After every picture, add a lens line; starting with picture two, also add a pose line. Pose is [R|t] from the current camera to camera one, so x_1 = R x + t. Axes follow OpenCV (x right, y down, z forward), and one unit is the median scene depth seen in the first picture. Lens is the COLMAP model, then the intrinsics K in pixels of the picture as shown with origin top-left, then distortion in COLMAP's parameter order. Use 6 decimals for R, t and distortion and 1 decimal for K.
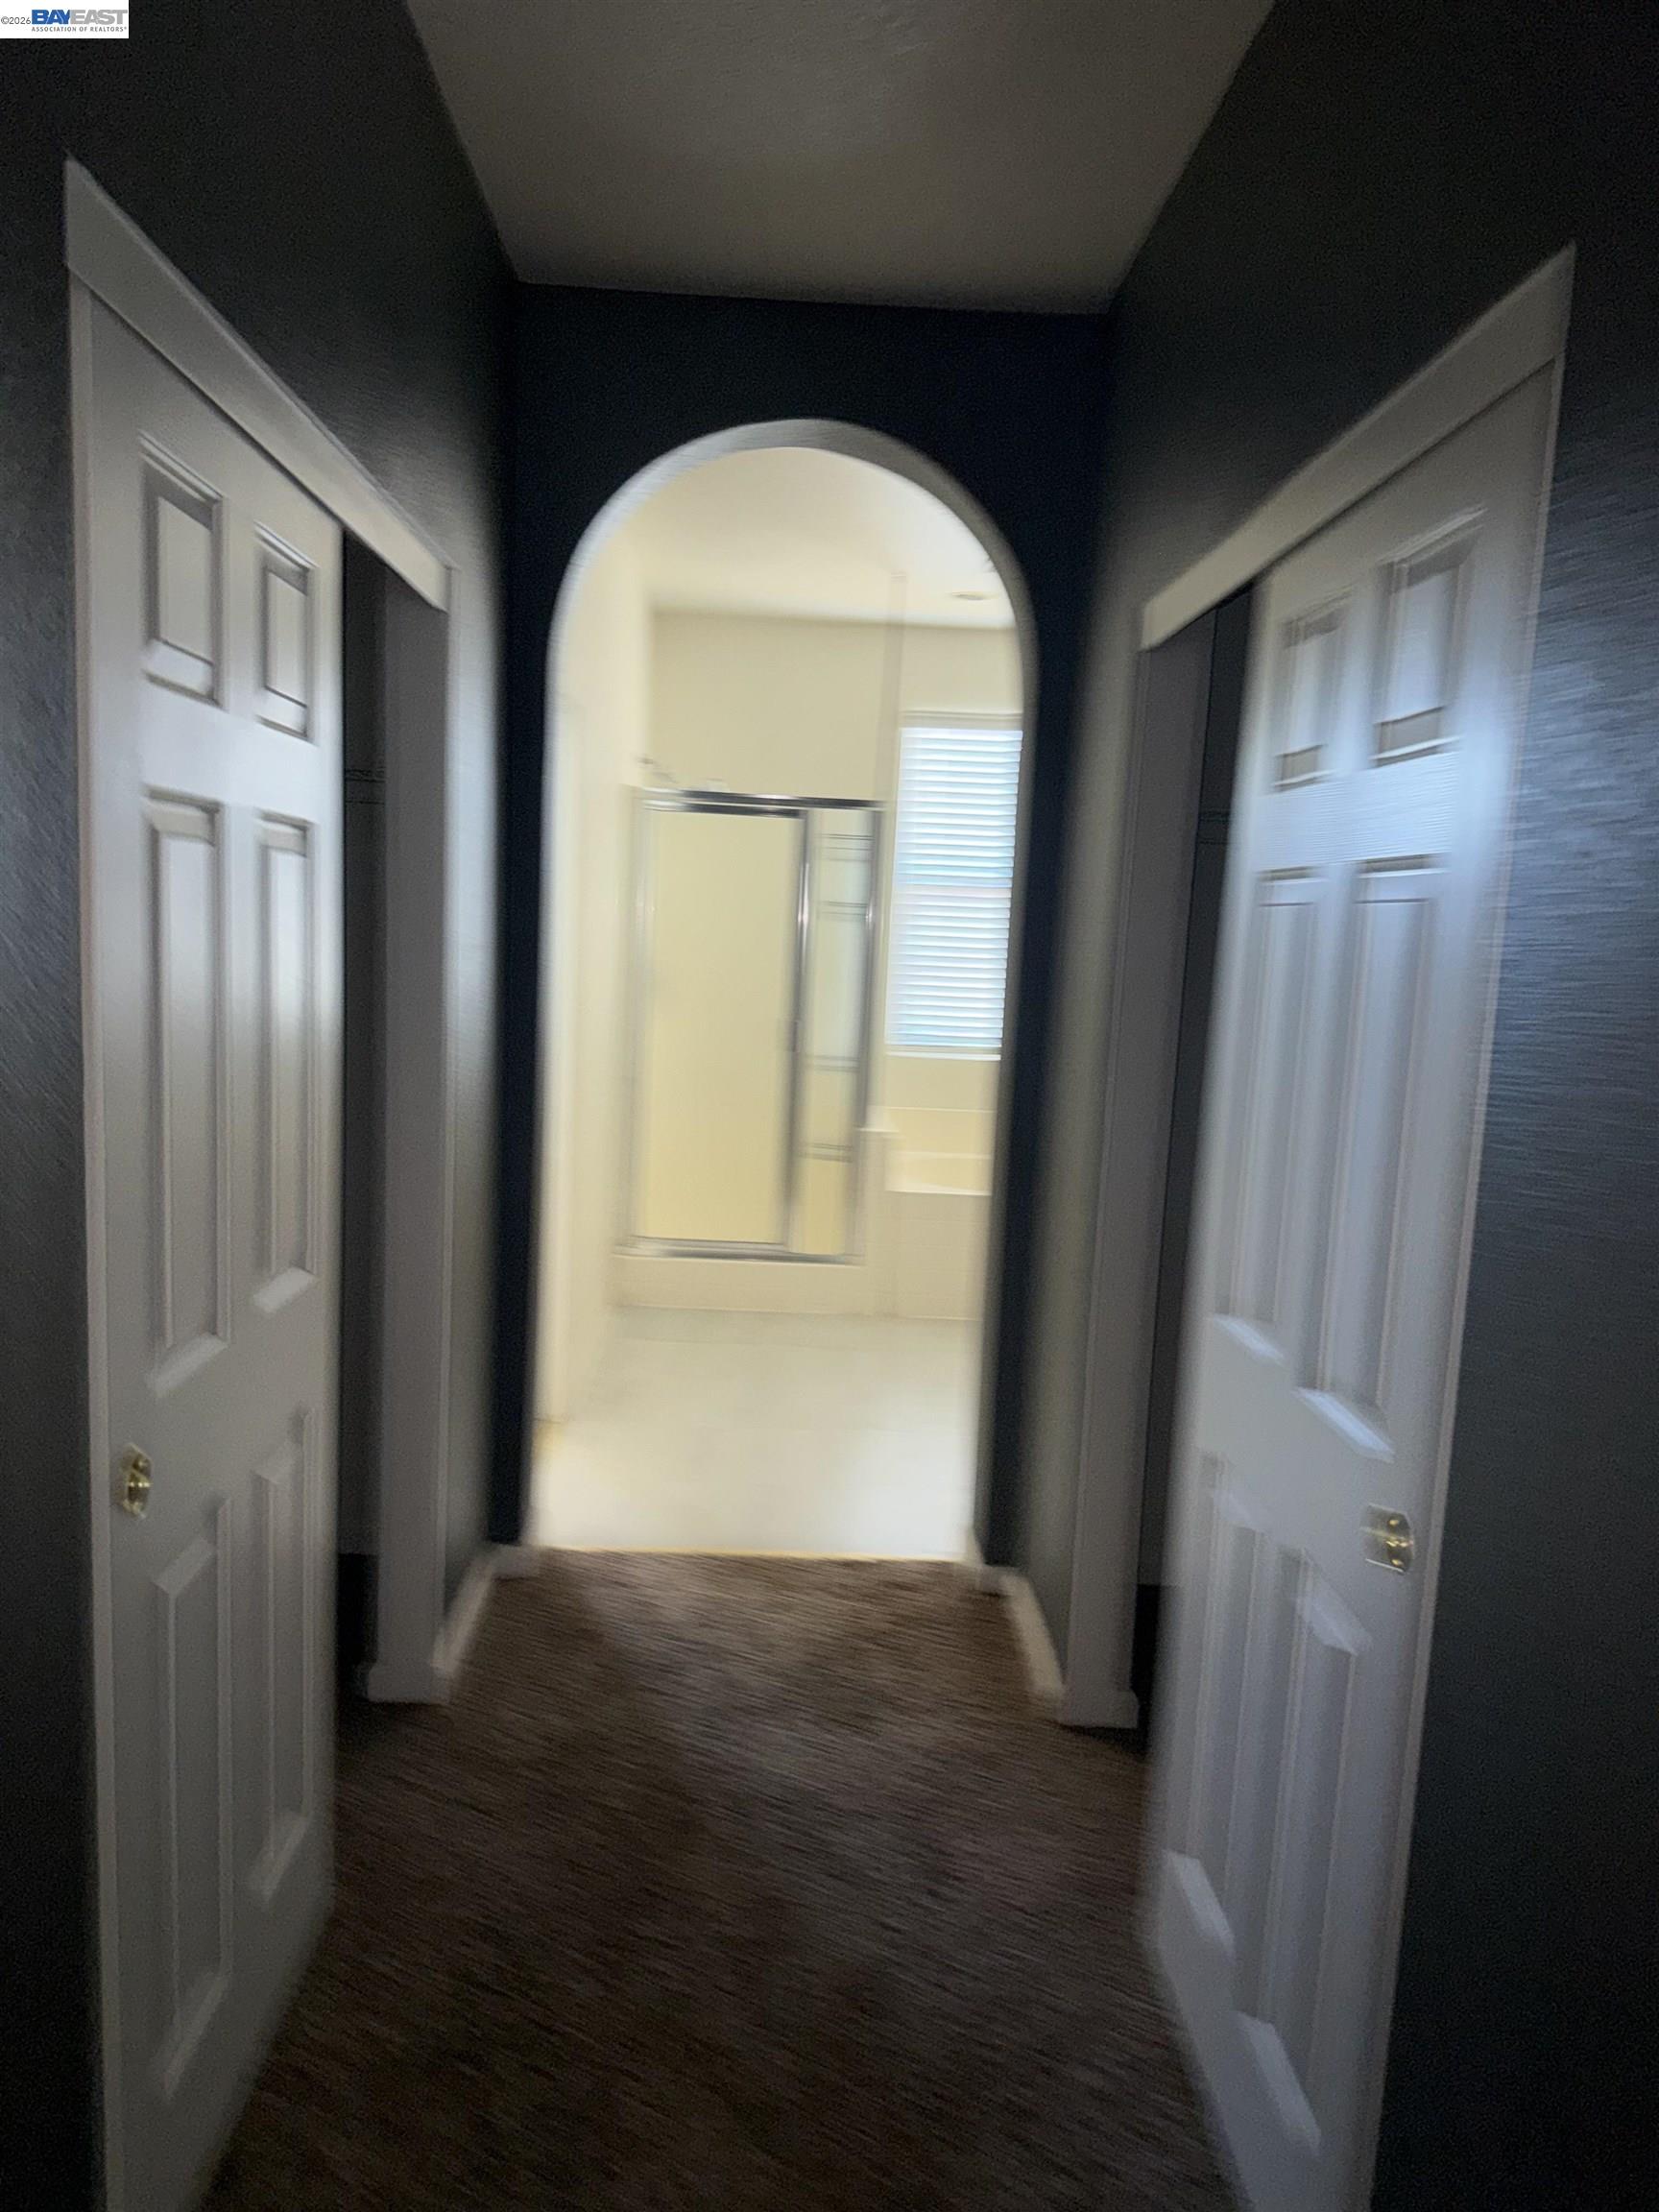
lens RADIAL K [[1540.8, 0, 823.5], [0, 1540.8, 1116.2], [0, 0, 1]] dist [0.166526, -0.358739]
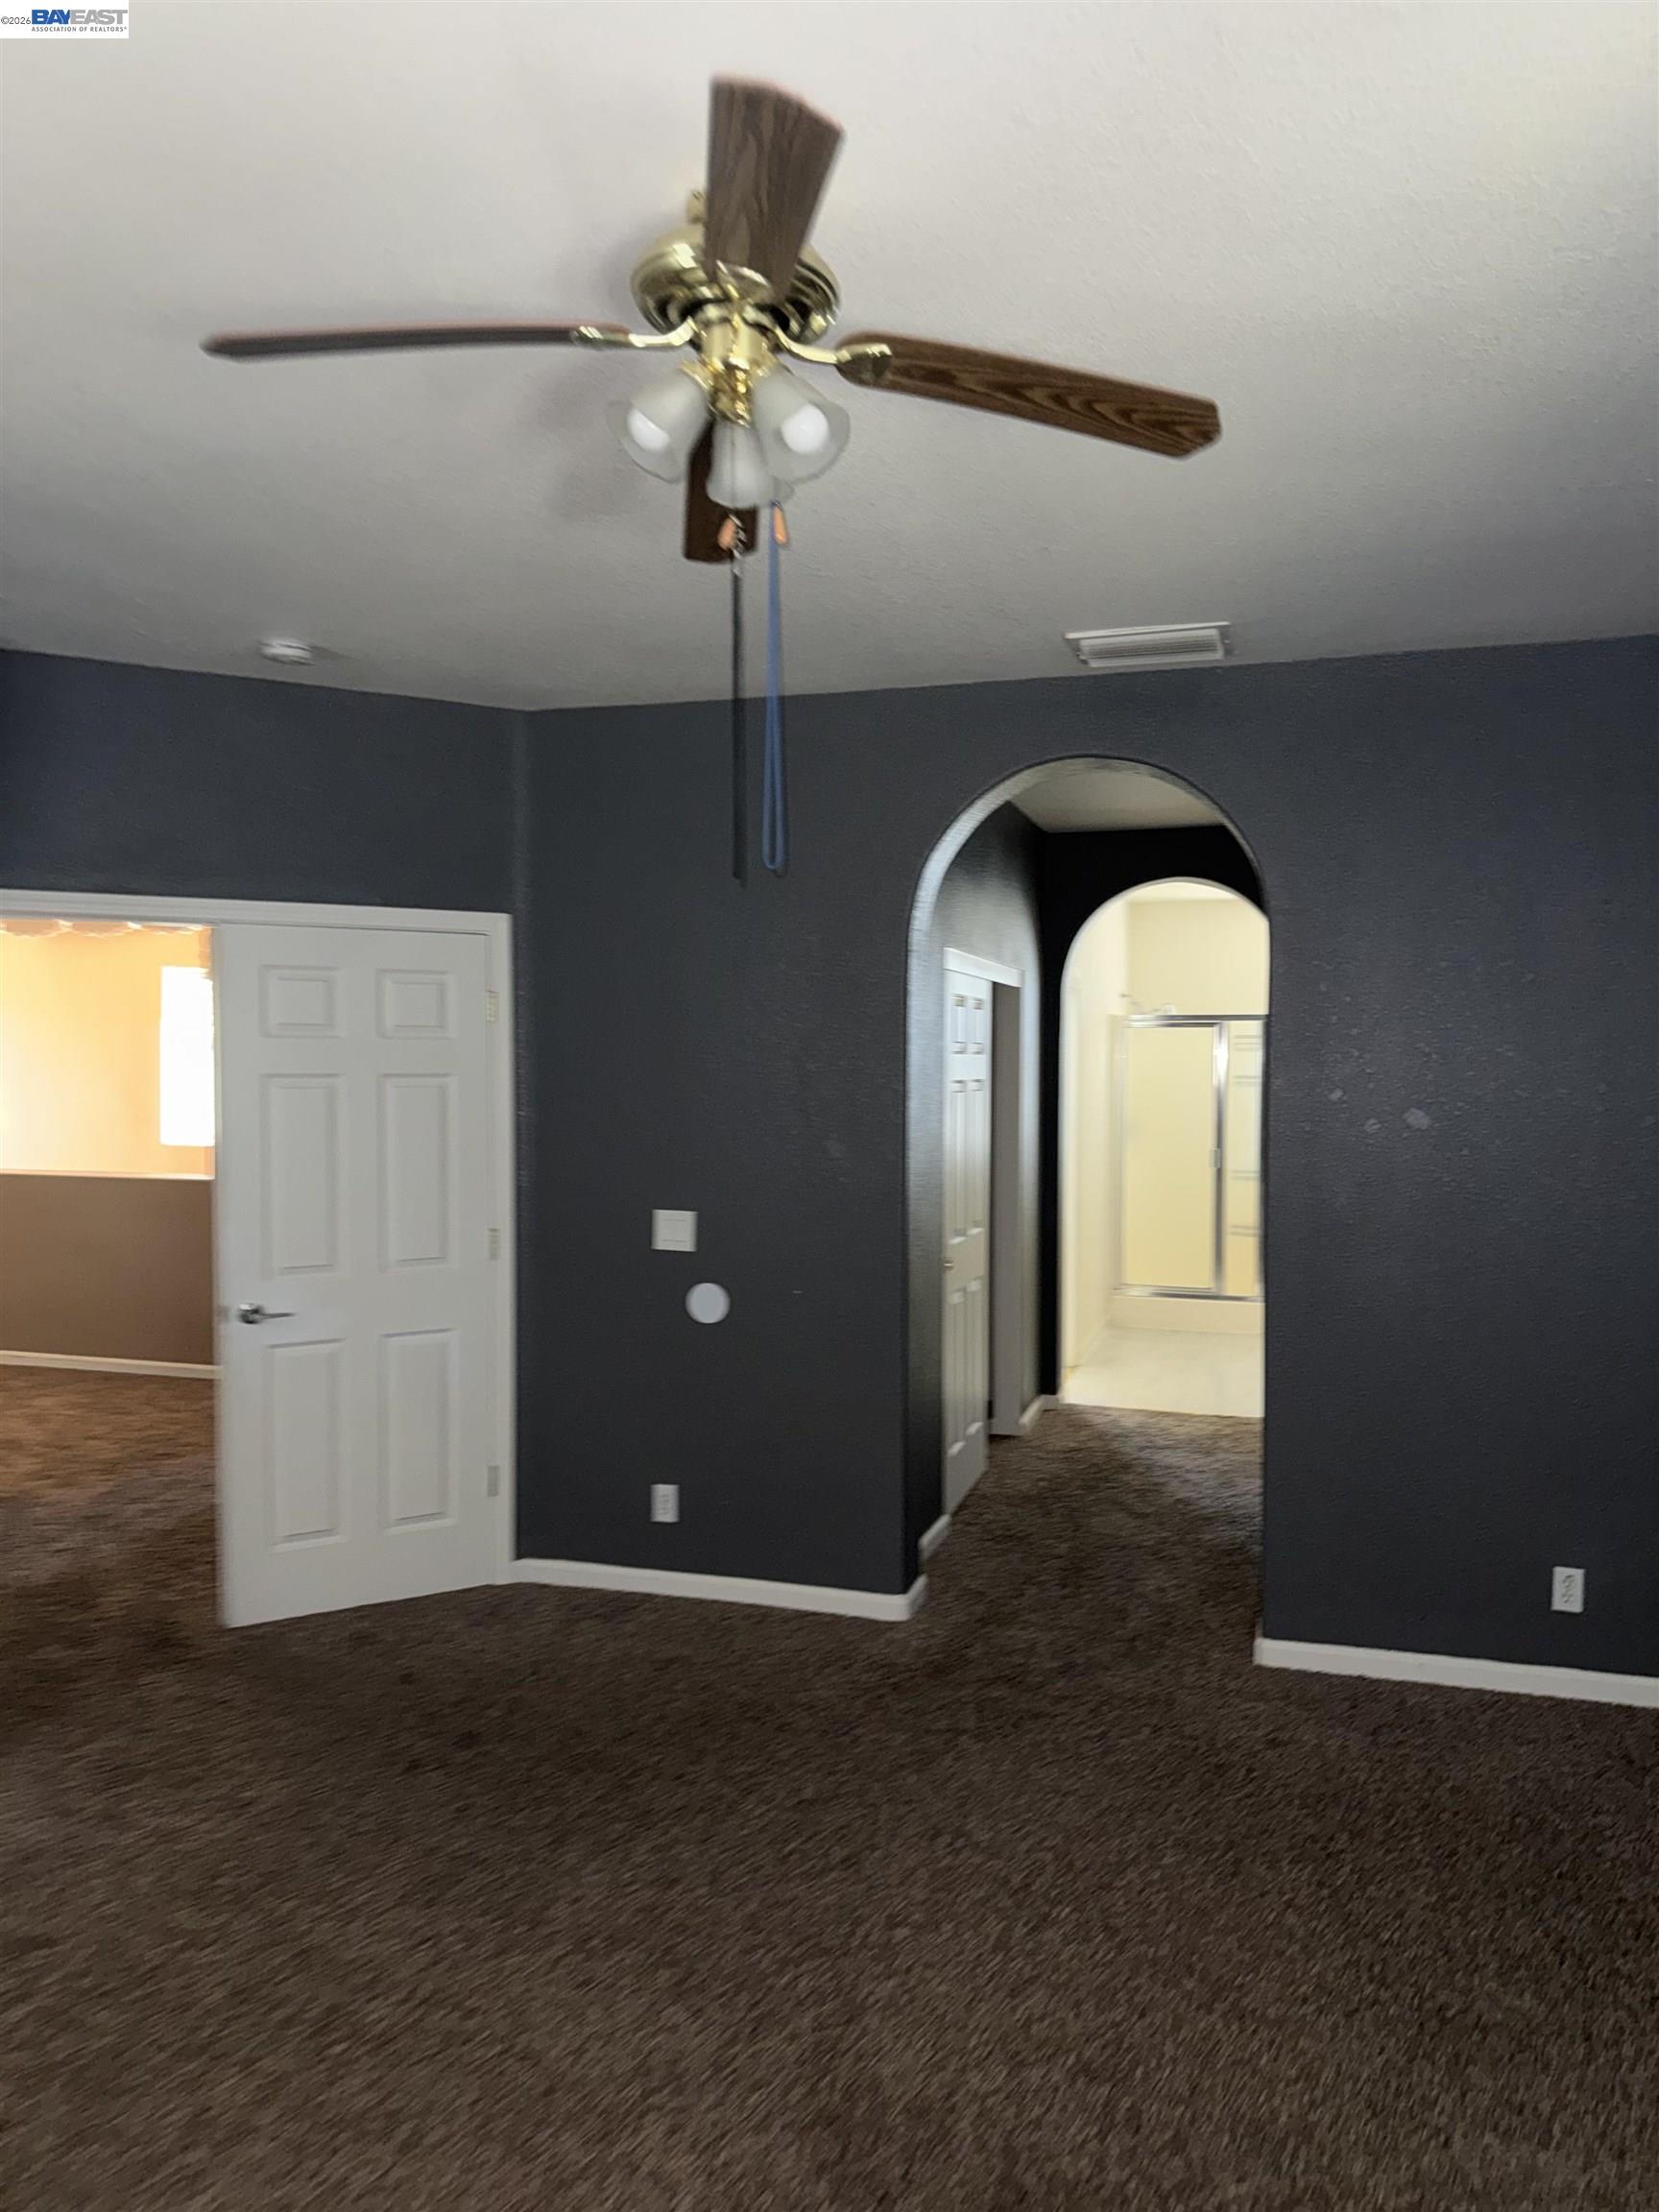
lens RADIAL K [[1540.8, 0, 823.5], [0, 1540.8, 1116.2], [0, 0, 1]] dist [0.166526, -0.358739]
pose [[0.943451, -0.028297, -0.330302, 0.231549], [-0.004200, 0.995250, -0.097262, 0.114141], [0.331485, 0.093150, 0.938851, -1.199513]]
